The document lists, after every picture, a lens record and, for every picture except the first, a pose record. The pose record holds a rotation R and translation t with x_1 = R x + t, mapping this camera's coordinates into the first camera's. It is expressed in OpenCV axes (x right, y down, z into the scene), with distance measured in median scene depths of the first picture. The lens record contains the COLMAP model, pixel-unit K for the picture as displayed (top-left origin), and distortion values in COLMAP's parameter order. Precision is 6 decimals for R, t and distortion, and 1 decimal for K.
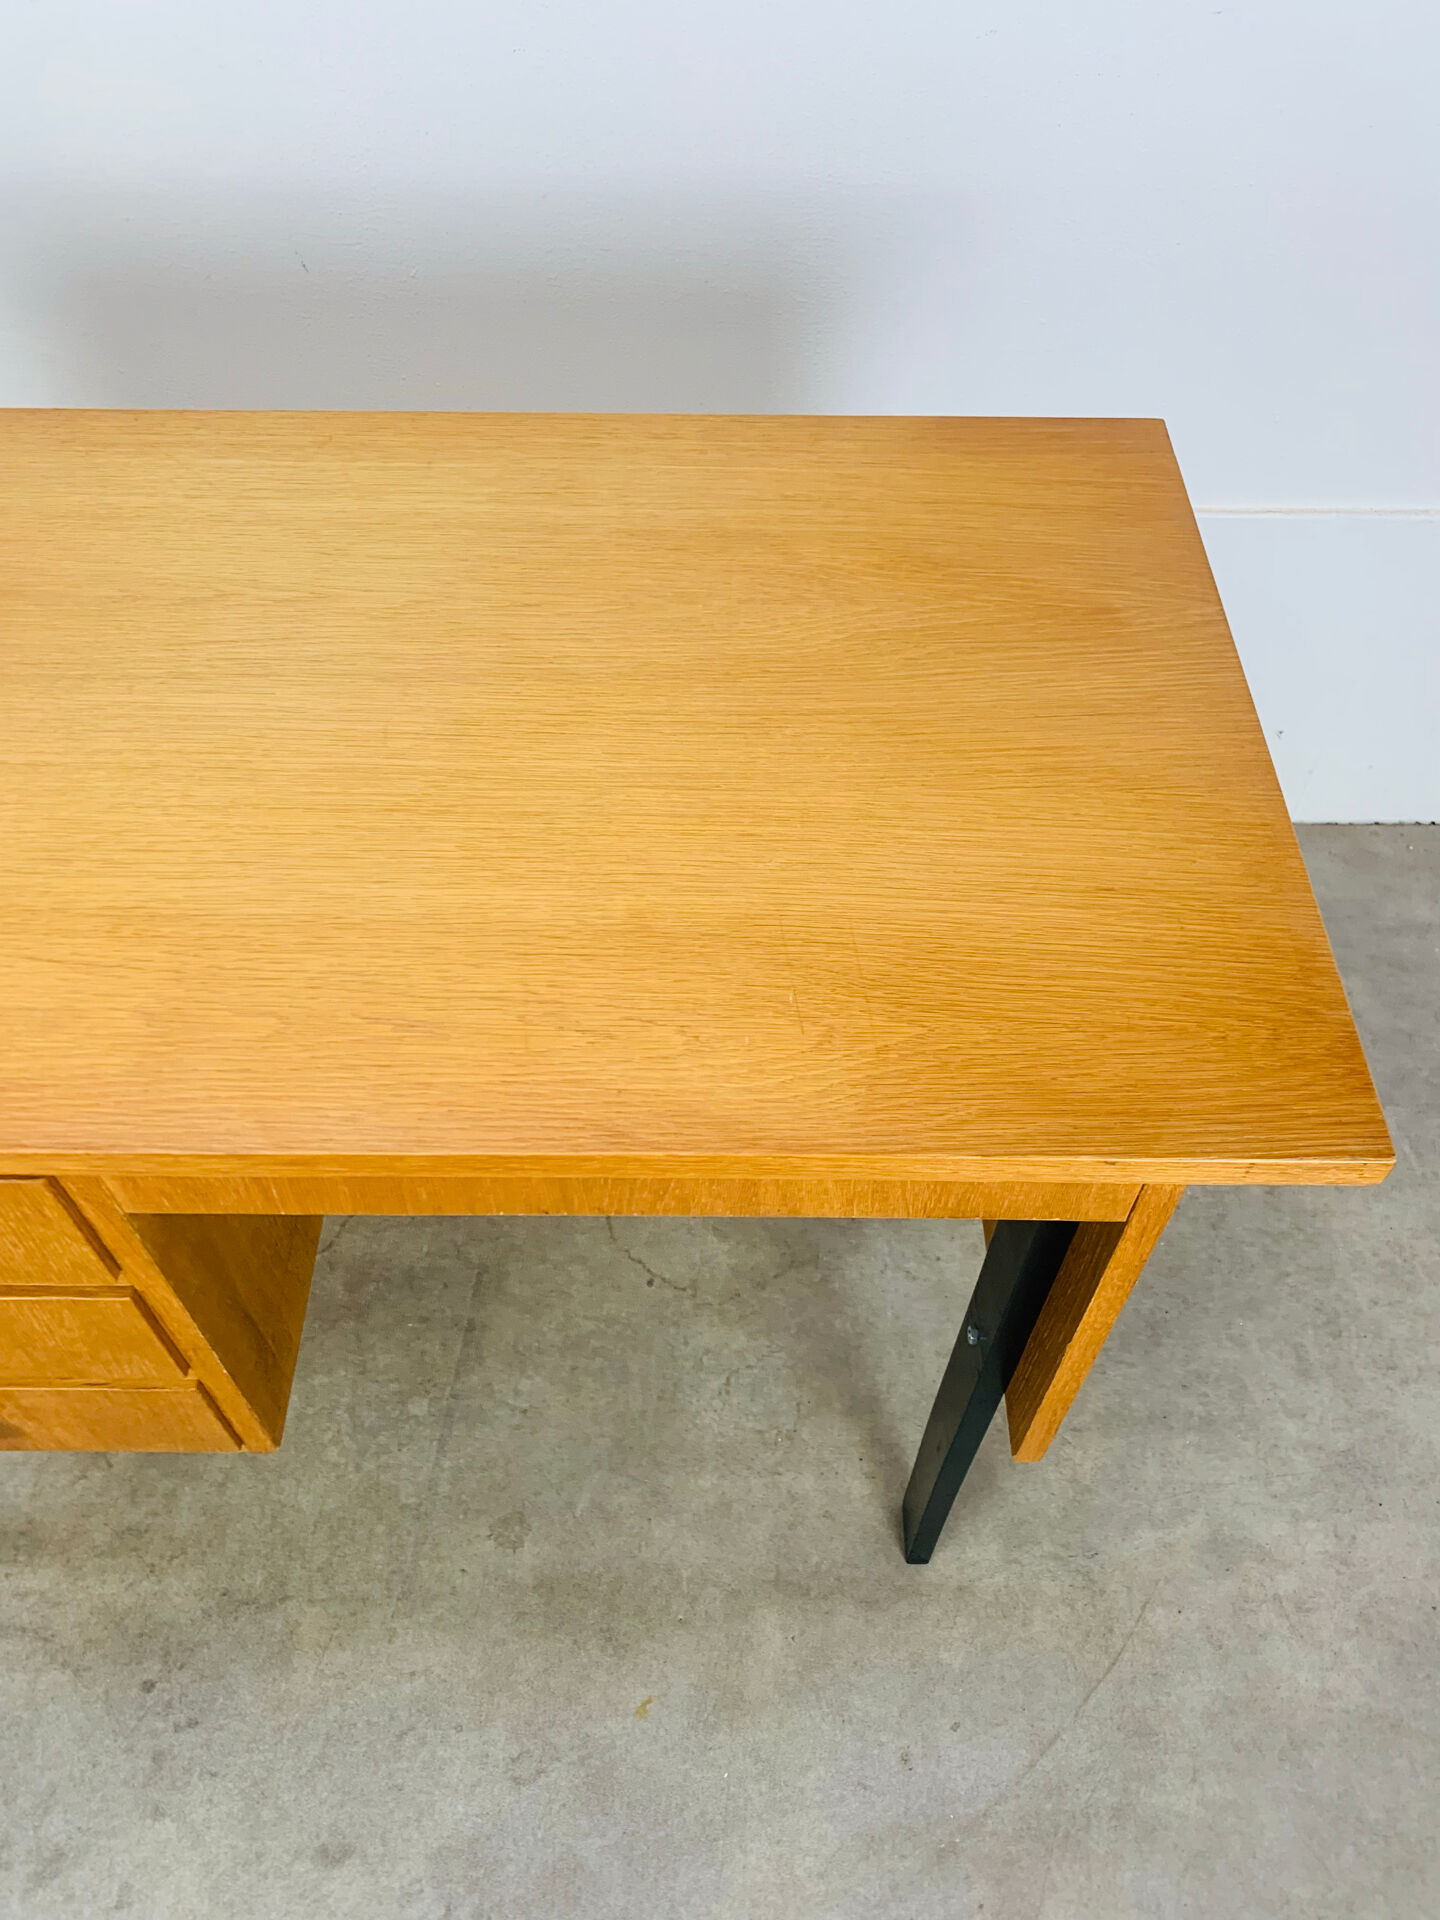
lens RADIAL K [[1468.9, 0, 722.7], [0, 1468.9, 911.2], [0, 0, 1]] dist [0.000749, -0.003518]
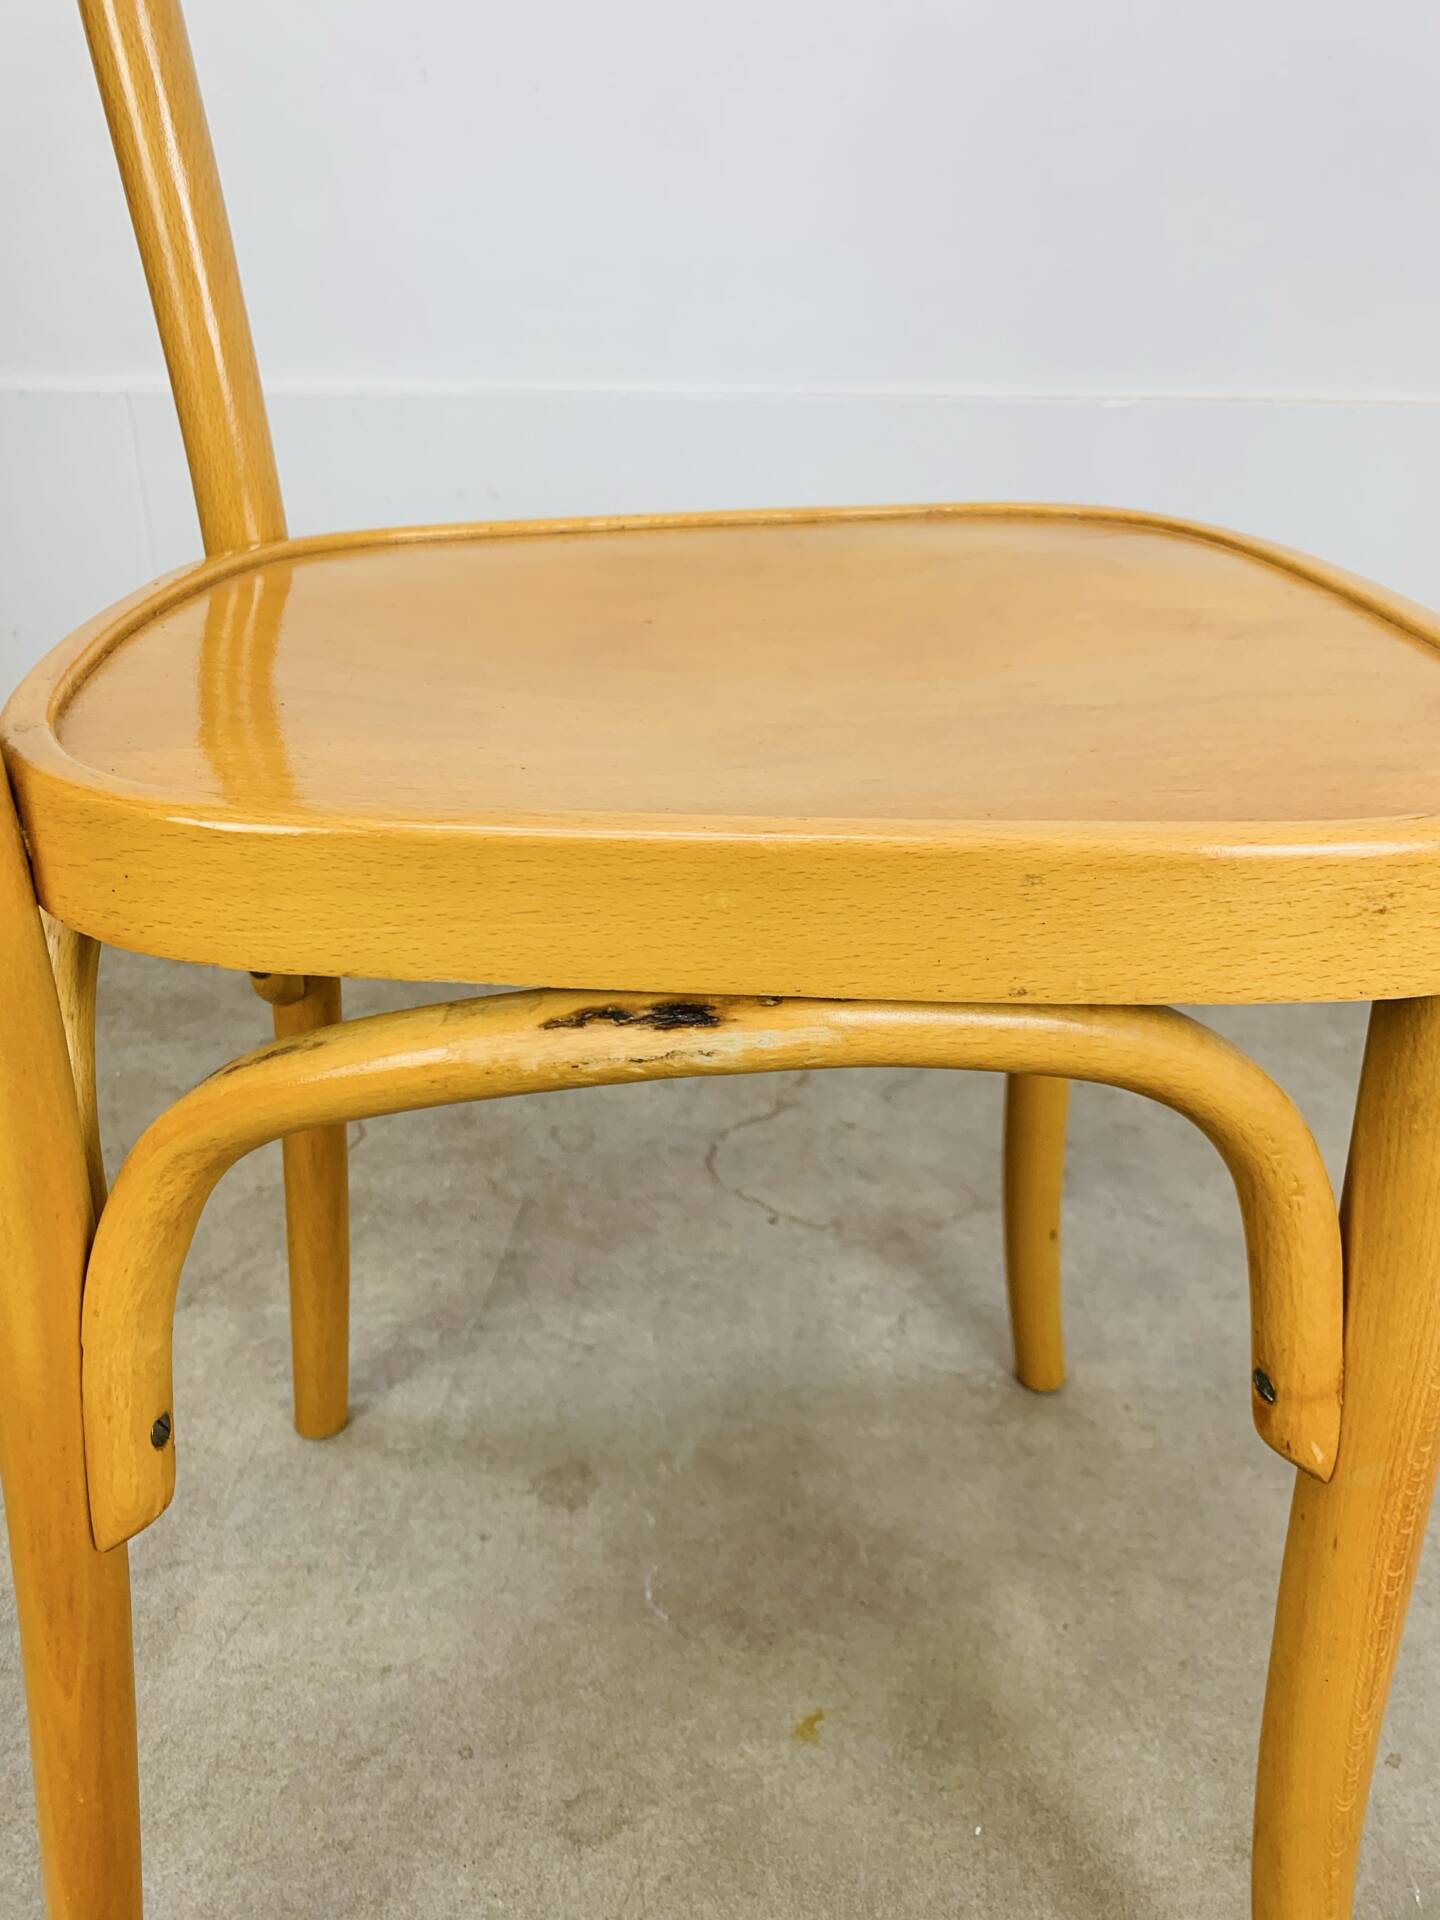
lens RADIAL K [[1468.9, 0, 724.6], [0, 1468.9, 993.8], [0, 0, 1]] dist [0.000749, -0.003518]
pose [[0.999947, 0.009421, 0.004219, -0.087767], [-0.006875, 0.912654, -0.408675, 0.505771], [-0.007701, 0.408625, 0.912670, 0.387803]]
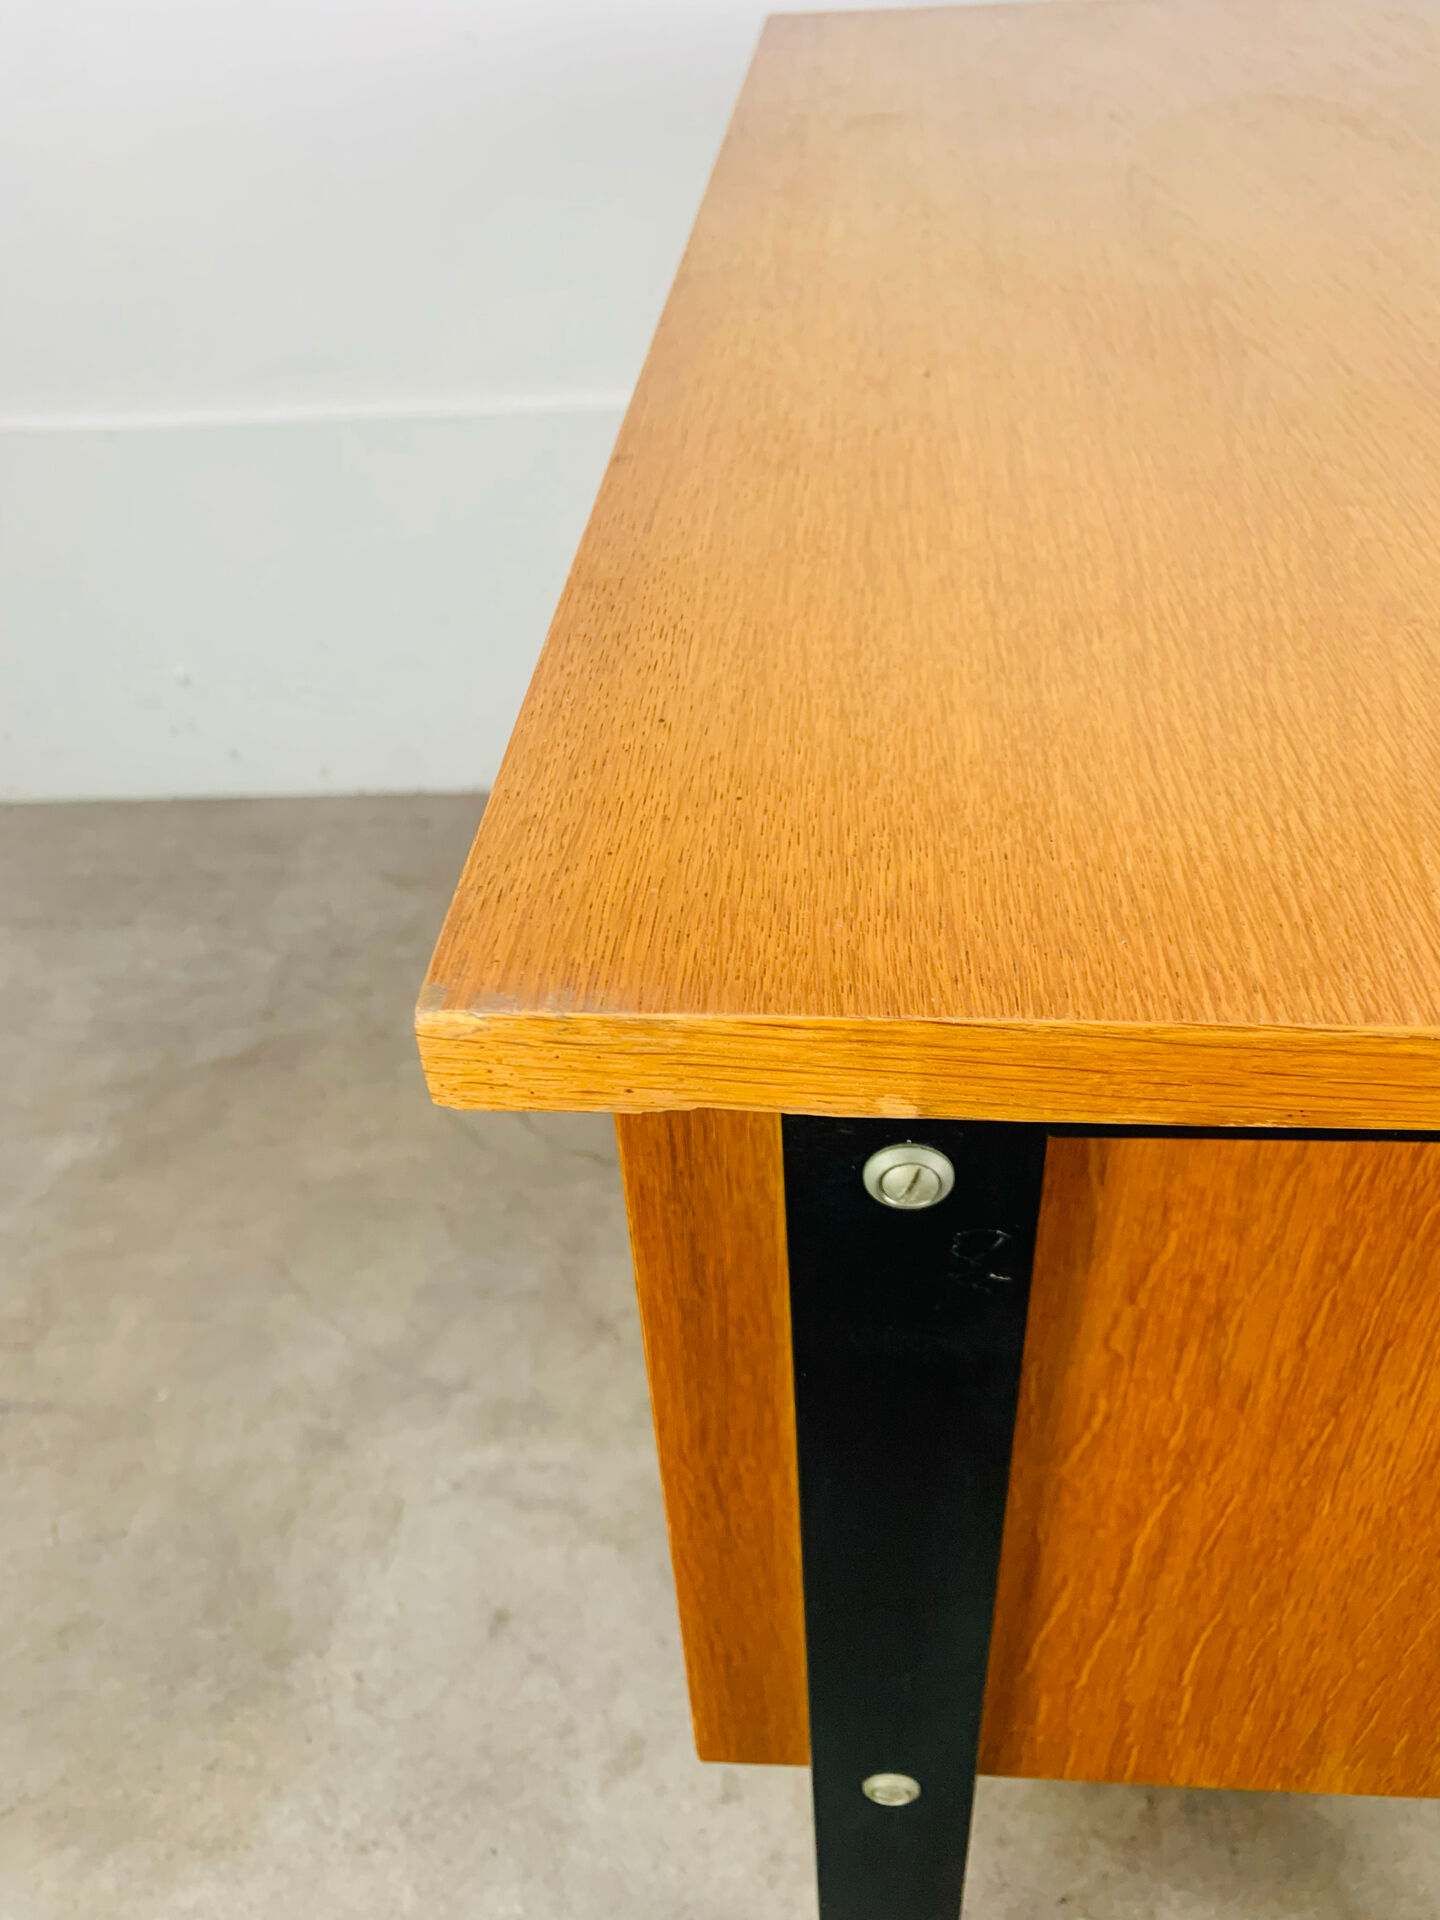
lens RADIAL K [[1468.9, 0, 726.6], [0, 1468.9, 972.0], [0, 0, 1]] dist [0.000749, -0.003518]
pose [[0.998428, -0.025820, -0.049739, -0.327220], [0.015235, 0.979166, -0.202488, 0.366598], [0.053931, 0.201412, 0.978021, 0.128346]]
